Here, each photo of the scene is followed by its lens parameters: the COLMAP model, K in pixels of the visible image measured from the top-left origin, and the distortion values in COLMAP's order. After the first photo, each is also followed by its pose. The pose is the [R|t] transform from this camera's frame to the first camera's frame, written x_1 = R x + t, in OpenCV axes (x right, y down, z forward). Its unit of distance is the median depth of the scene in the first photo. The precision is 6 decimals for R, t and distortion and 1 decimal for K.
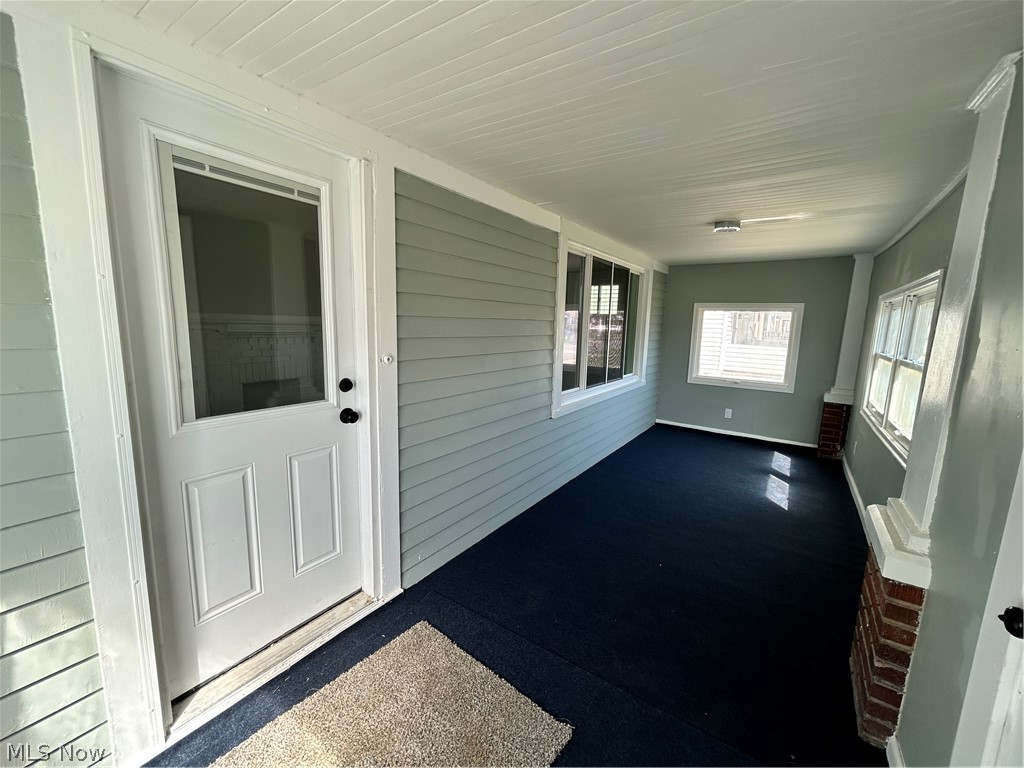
lens RADIAL K [[411.2, 0, 515.0], [0, 411.2, 384.4], [0, 0, 1]] dist [-0.000816, -0.000476]
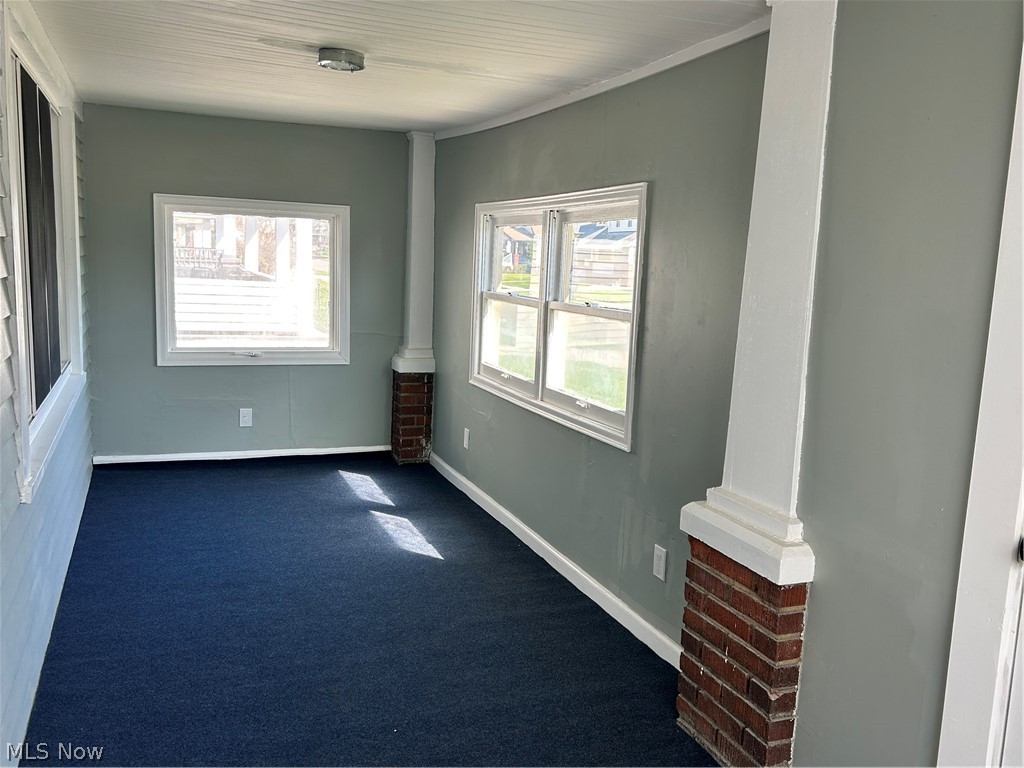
lens RADIAL K [[866.5, 0, 515.8], [0, 866.5, 384.4], [0, 0, 1]] dist [0.016726, 0.003526]
pose [[0.540536, -0.127879, 0.831545, -0.238842], [0.100862, 0.991102, 0.086852, -0.036928], [-0.835253, 0.036924, 0.548625, 0.164895]]
